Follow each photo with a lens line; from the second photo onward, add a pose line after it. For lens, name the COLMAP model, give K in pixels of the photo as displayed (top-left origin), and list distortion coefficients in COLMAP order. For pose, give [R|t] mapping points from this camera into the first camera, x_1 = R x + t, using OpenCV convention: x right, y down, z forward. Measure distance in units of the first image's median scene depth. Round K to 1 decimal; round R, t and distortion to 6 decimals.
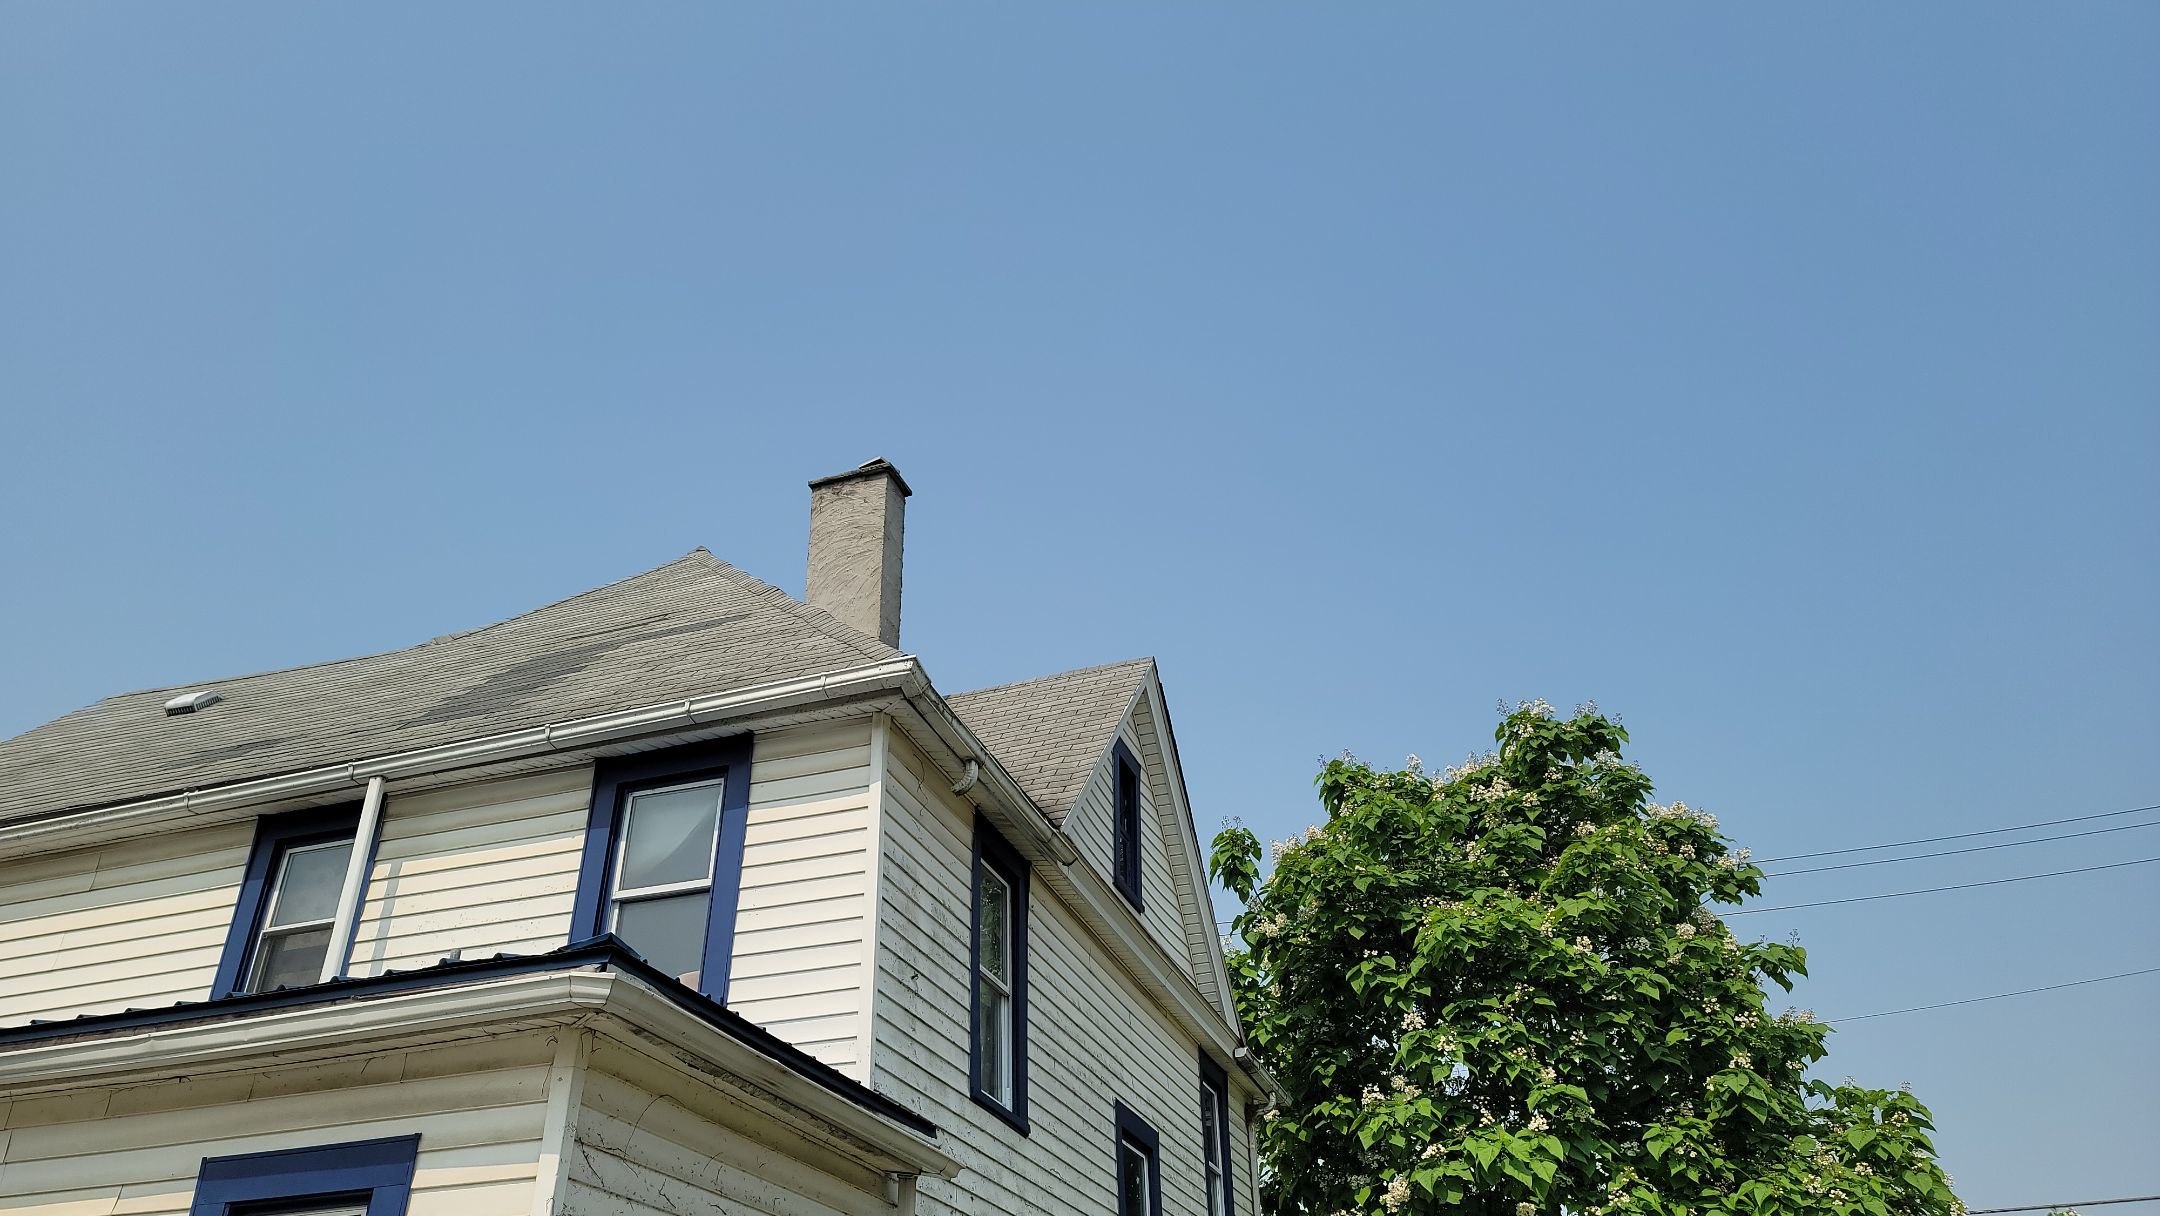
lens RADIAL K [[1566.2, 0, 1065.1], [0, 1566.2, 608.0], [0, 0, 1]] dist [0.074166, -0.040056]
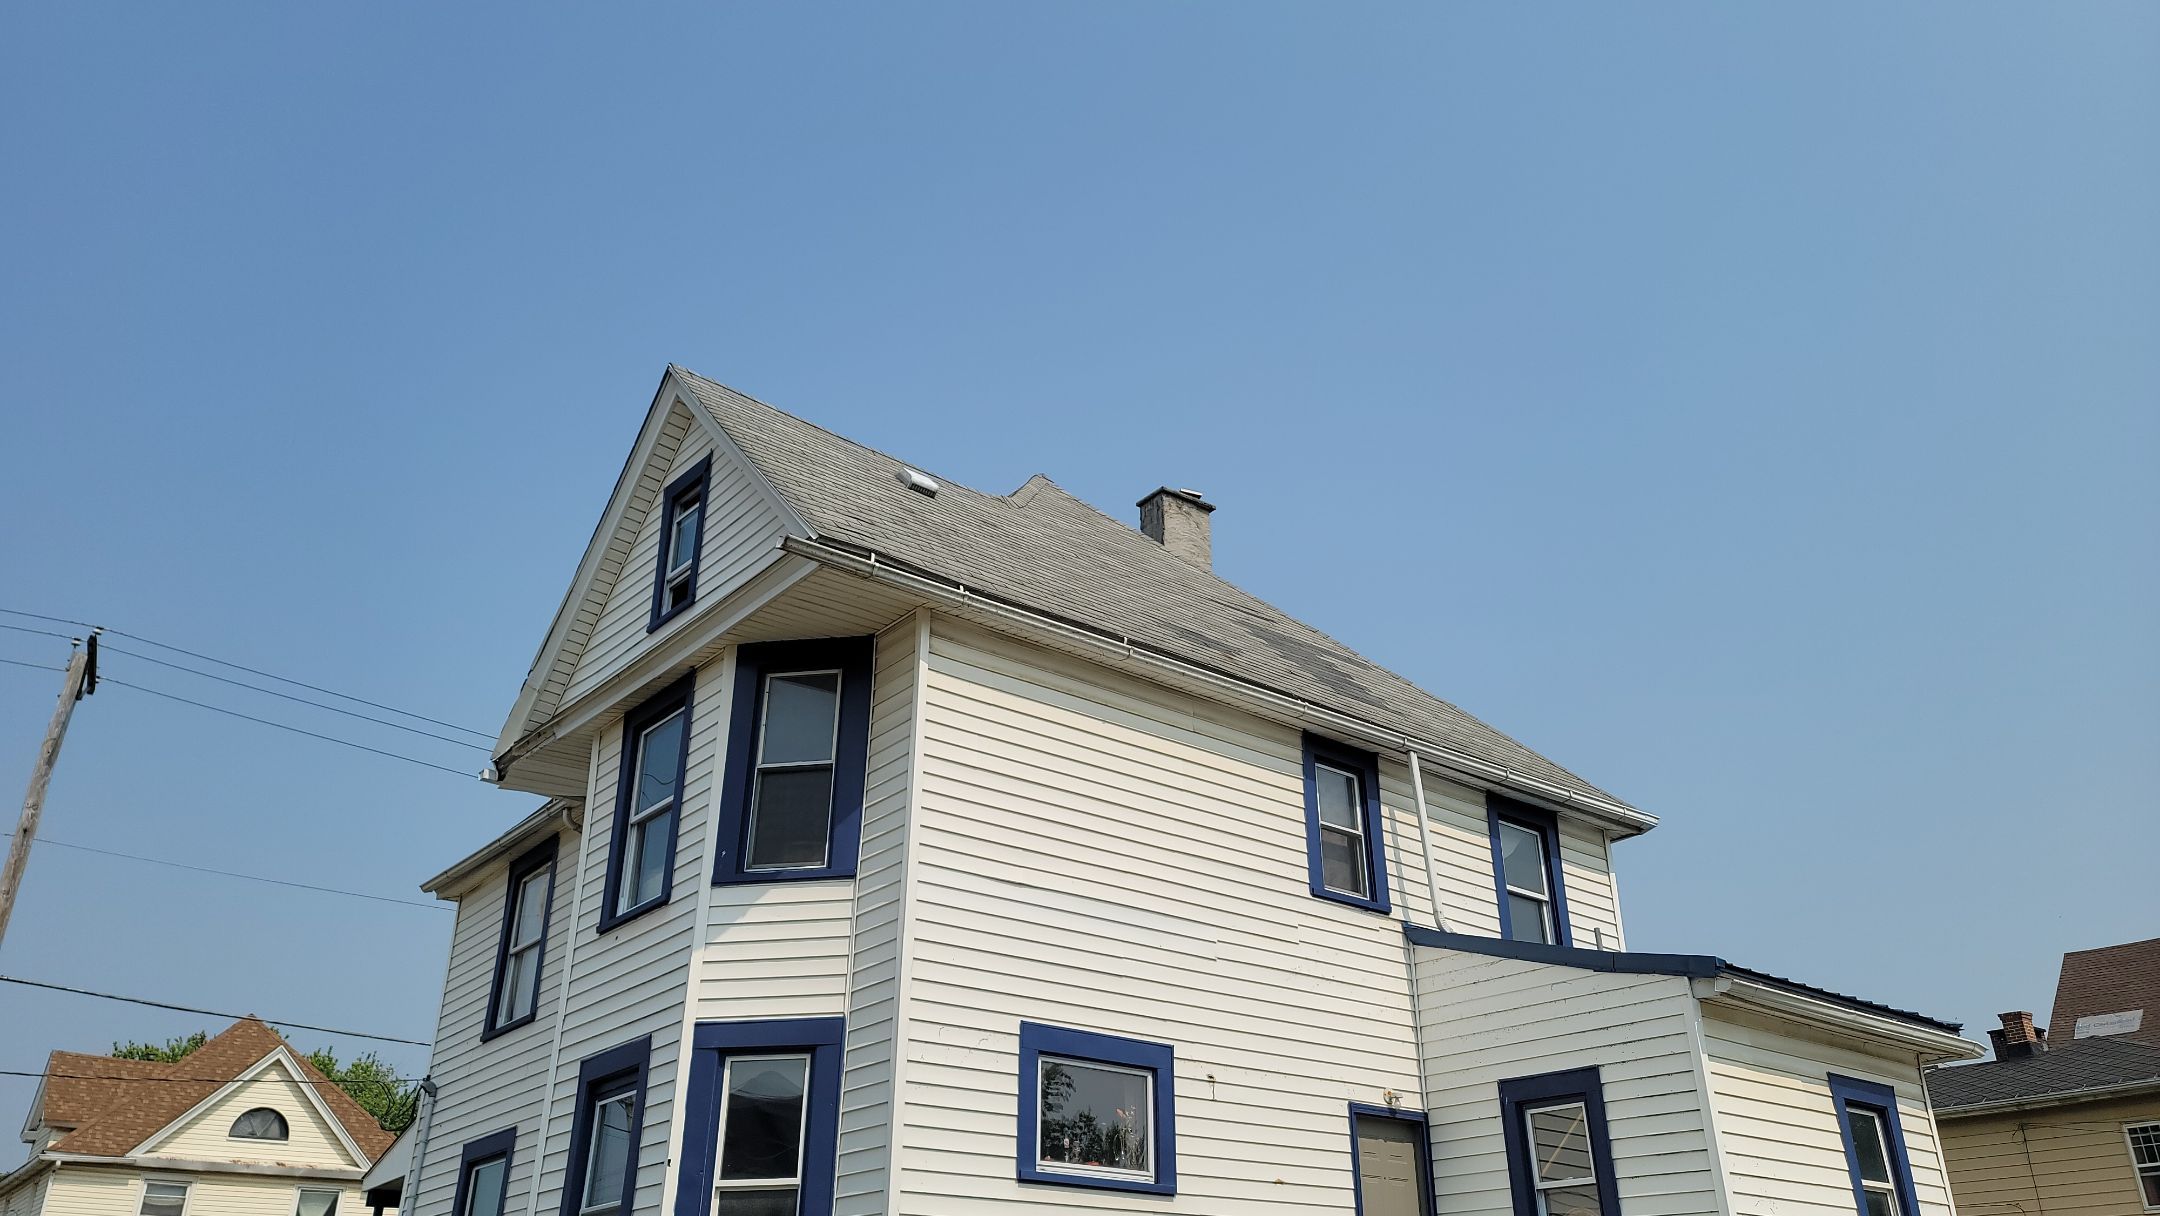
lens RADIAL K [[1566.2, 0, 1065.1], [0, 1566.2, 608.0], [0, 0, 1]] dist [0.074166, -0.040056]
pose [[0.557418, 0.377226, 0.739585, -1.731535], [-0.438795, 0.890091, -0.123277, 0.307844], [-0.704801, -0.255810, 0.661677, 0.313267]]
